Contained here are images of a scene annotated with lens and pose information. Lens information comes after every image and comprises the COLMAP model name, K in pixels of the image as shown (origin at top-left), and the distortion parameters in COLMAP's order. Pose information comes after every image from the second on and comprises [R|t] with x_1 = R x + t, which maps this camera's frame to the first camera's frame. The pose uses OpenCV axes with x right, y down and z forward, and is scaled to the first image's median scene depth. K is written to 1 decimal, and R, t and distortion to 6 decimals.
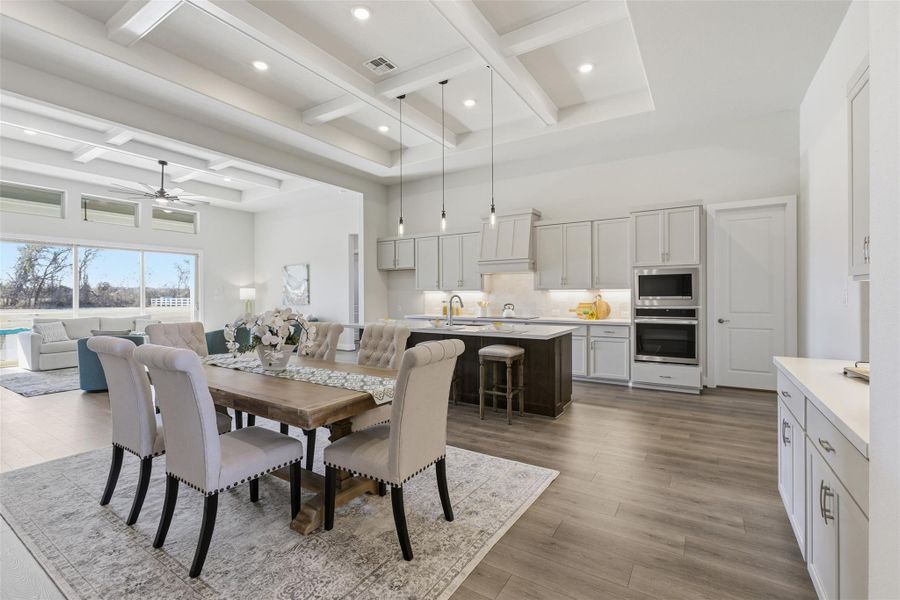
lens RADIAL K [[409.6, 0, 446.3], [0, 409.6, 294.5], [0, 0, 1]] dist [-0.007766, 0.003982]
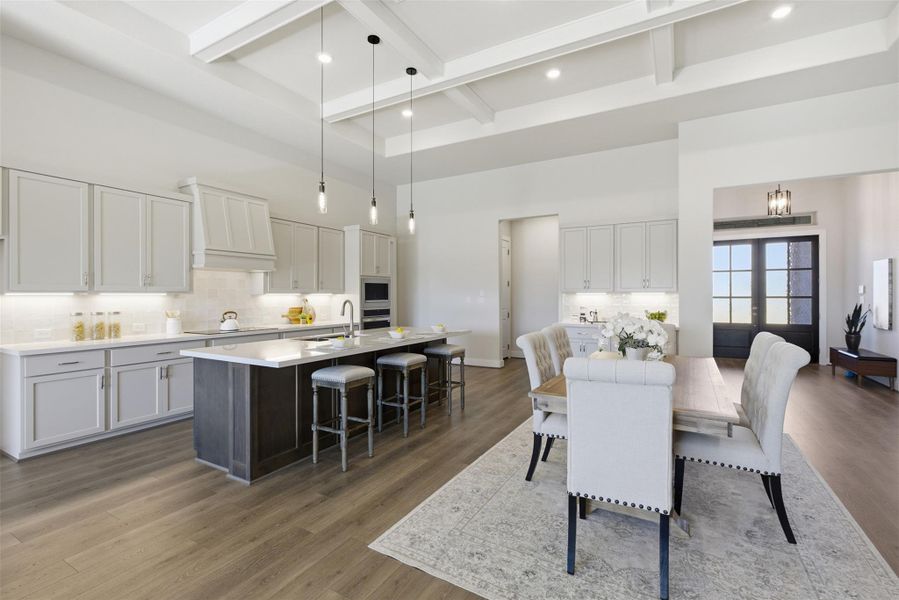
lens RADIAL K [[409.1, 0, 451.1], [0, 409.1, 294.5], [0, 0, 1]] dist [-0.007766, 0.003982]
pose [[-0.070890, 0.005439, 0.997469, -0.615477], [-0.001235, 0.999984, -0.005540, -0.004748], [-0.997483, -0.001625, -0.070882, 0.664309]]
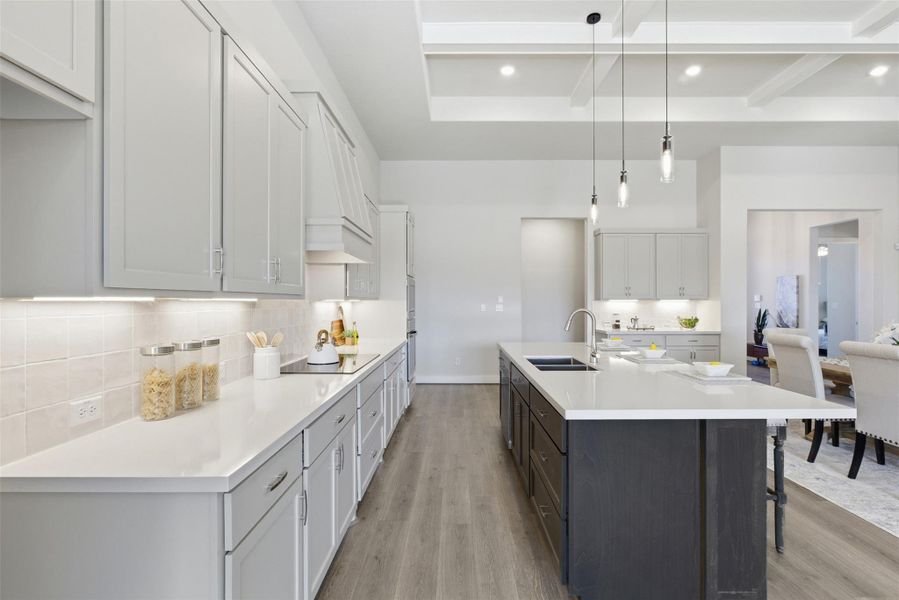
lens RADIAL K [[409.1, 0, 455.2], [0, 409.1, 305.4], [0, 0, 1]] dist [-0.007766, 0.003982]
pose [[-0.549173, -0.002391, 0.835706, -0.279657], [0.000448, 0.999995, 0.003155, -0.004696], [-0.835709, 0.002107, -0.549169, 1.136367]]
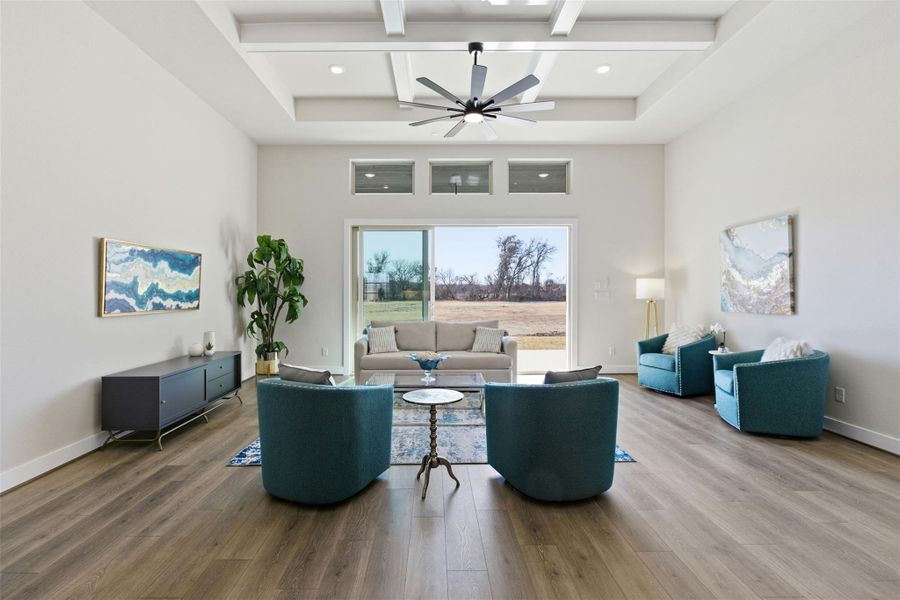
lens RADIAL K [[409.6, 0, 433.8], [0, 409.6, 295.9], [0, 0, 1]] dist [-0.007766, 0.003982]
pose [[0.547117, 0.014035, -0.836938, -0.286081], [-0.003411, 0.999889, 0.014537, 0.002052], [0.837049, -0.005099, 0.547104, 0.711935]]
